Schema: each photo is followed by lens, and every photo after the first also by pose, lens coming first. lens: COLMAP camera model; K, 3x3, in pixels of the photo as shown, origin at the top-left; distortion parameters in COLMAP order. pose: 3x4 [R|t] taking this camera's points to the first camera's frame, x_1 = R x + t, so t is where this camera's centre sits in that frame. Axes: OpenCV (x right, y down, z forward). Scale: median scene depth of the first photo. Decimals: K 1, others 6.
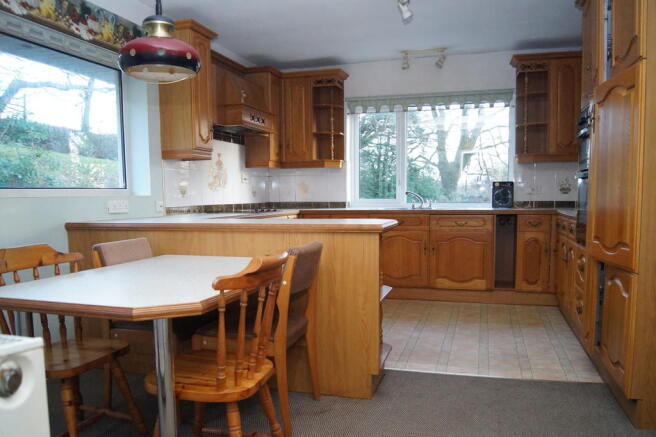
lens RADIAL K [[517.3, 0, 326.4], [0, 517.3, 219.6], [0, 0, 1]] dist [0.006371, -0.003685]
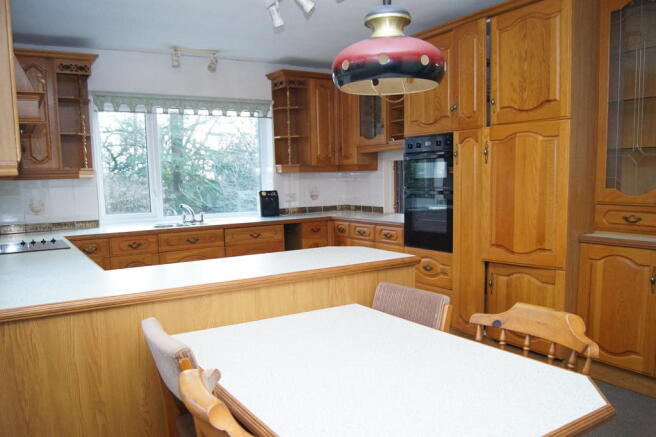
lens RADIAL K [[517.3, 0, 326.7], [0, 517.3, 219.6], [0, 0, 1]] dist [0.006371, -0.003685]
pose [[0.694809, -0.069815, 0.715797, -0.317627], [0.064281, 0.997322, 0.034877, -0.045195], [-0.716316, 0.021779, 0.697436, 0.203462]]
